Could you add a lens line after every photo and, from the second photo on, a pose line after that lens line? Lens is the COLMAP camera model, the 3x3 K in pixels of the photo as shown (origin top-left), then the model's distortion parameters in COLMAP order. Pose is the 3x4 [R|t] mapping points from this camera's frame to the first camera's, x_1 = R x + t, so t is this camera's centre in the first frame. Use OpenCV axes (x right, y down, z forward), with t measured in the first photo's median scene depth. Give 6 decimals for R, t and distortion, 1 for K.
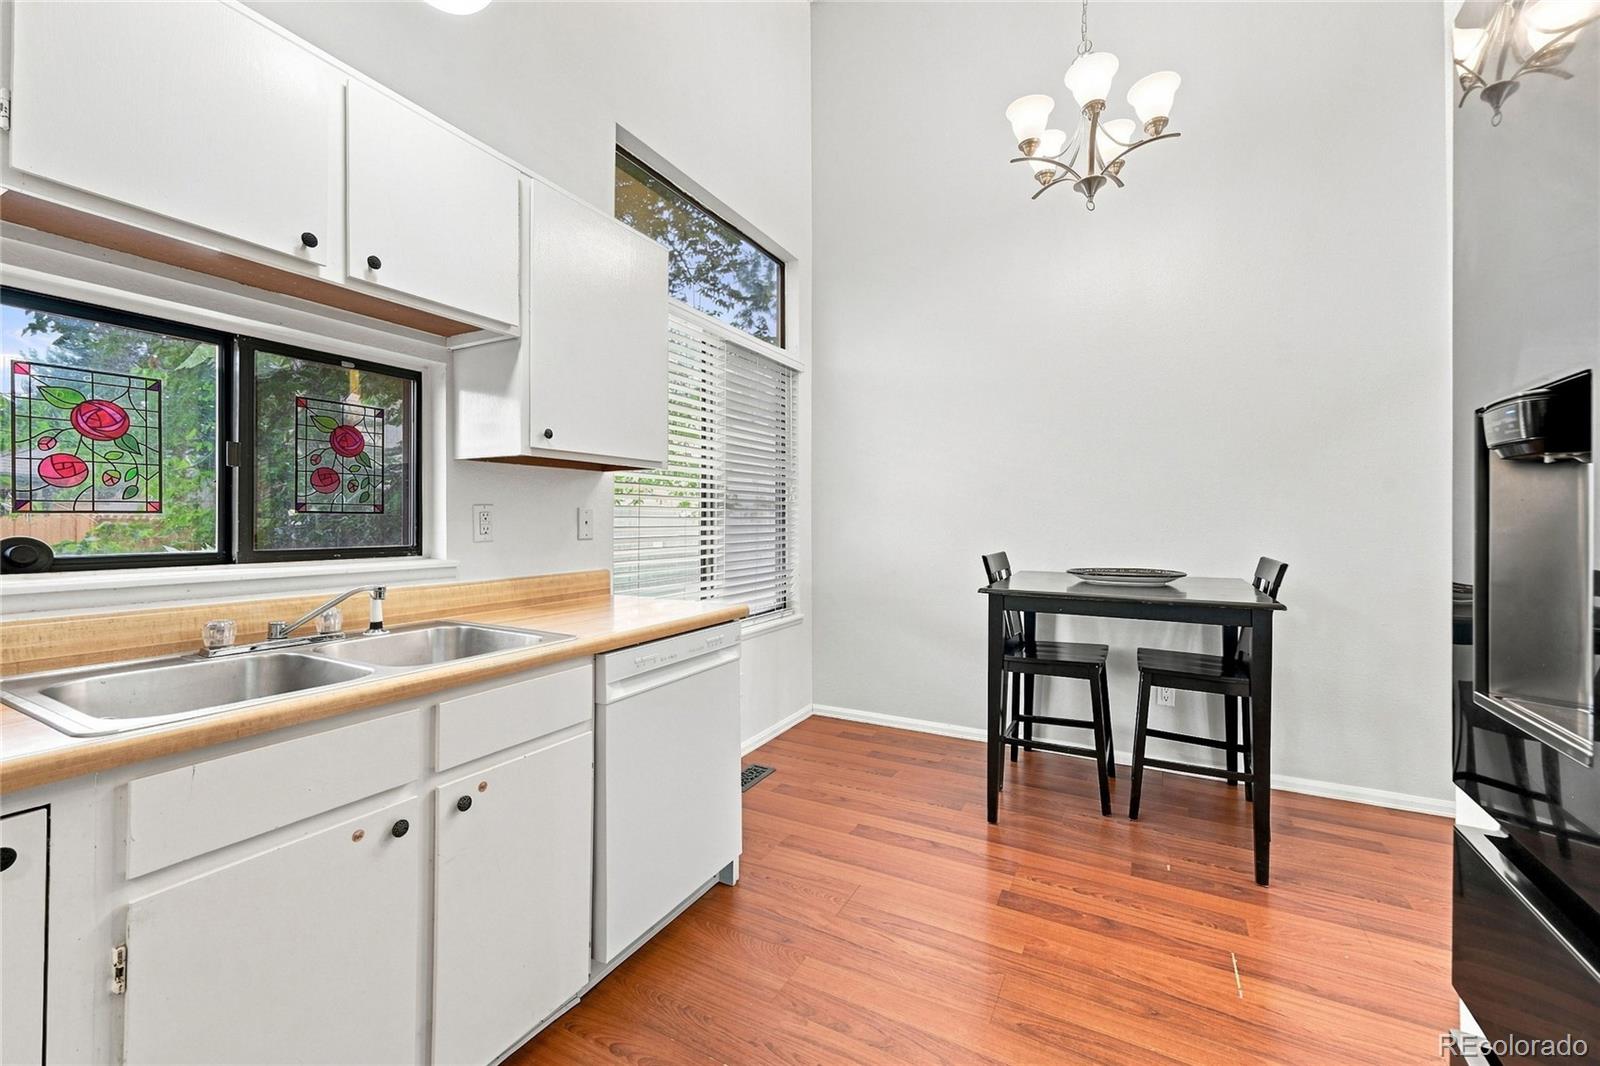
lens RADIAL K [[641.9, 0, 800.7], [0, 641.9, 524.0], [0, 0, 1]] dist [-0.002718, -0.000173]
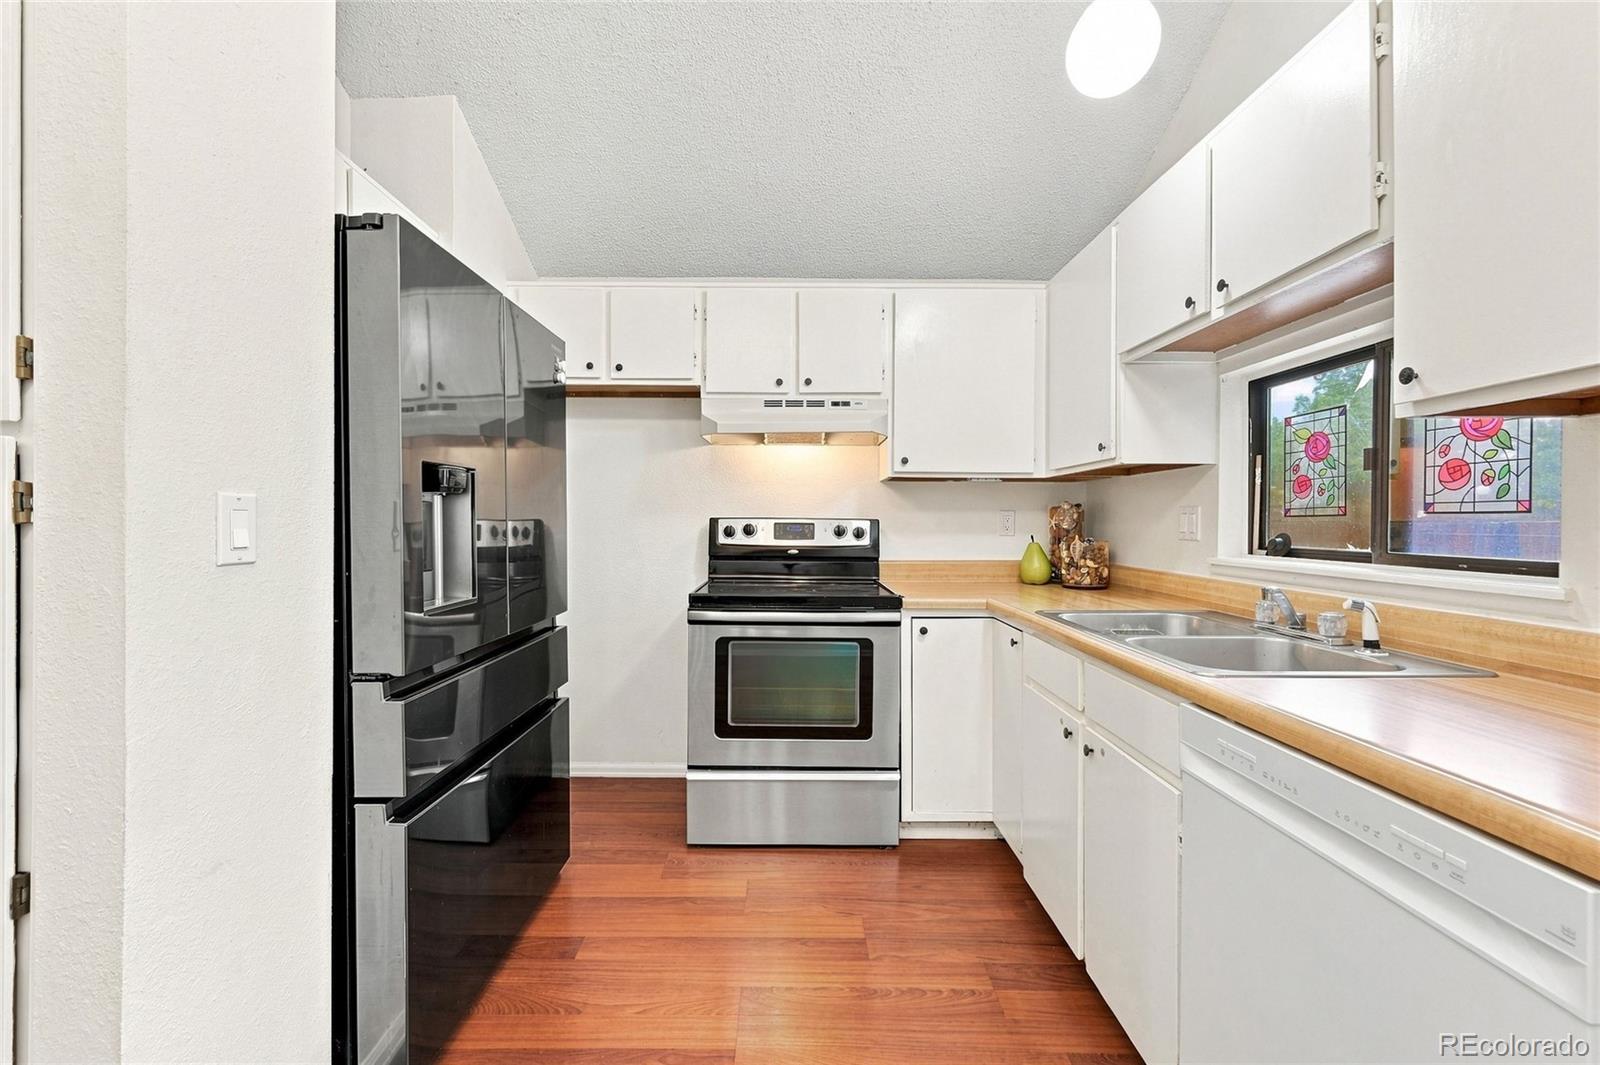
lens RADIAL K [[649.8, 0, 790.2], [0, 649.8, 525.9], [0, 0, 1]] dist [-0.002329, -0.000024]
pose [[-0.879225, -0.000112, -0.476407, 0.458919], [-0.007296, 0.999886, 0.013230, -0.006186], [0.476352, 0.015108, -0.879125, 1.458888]]
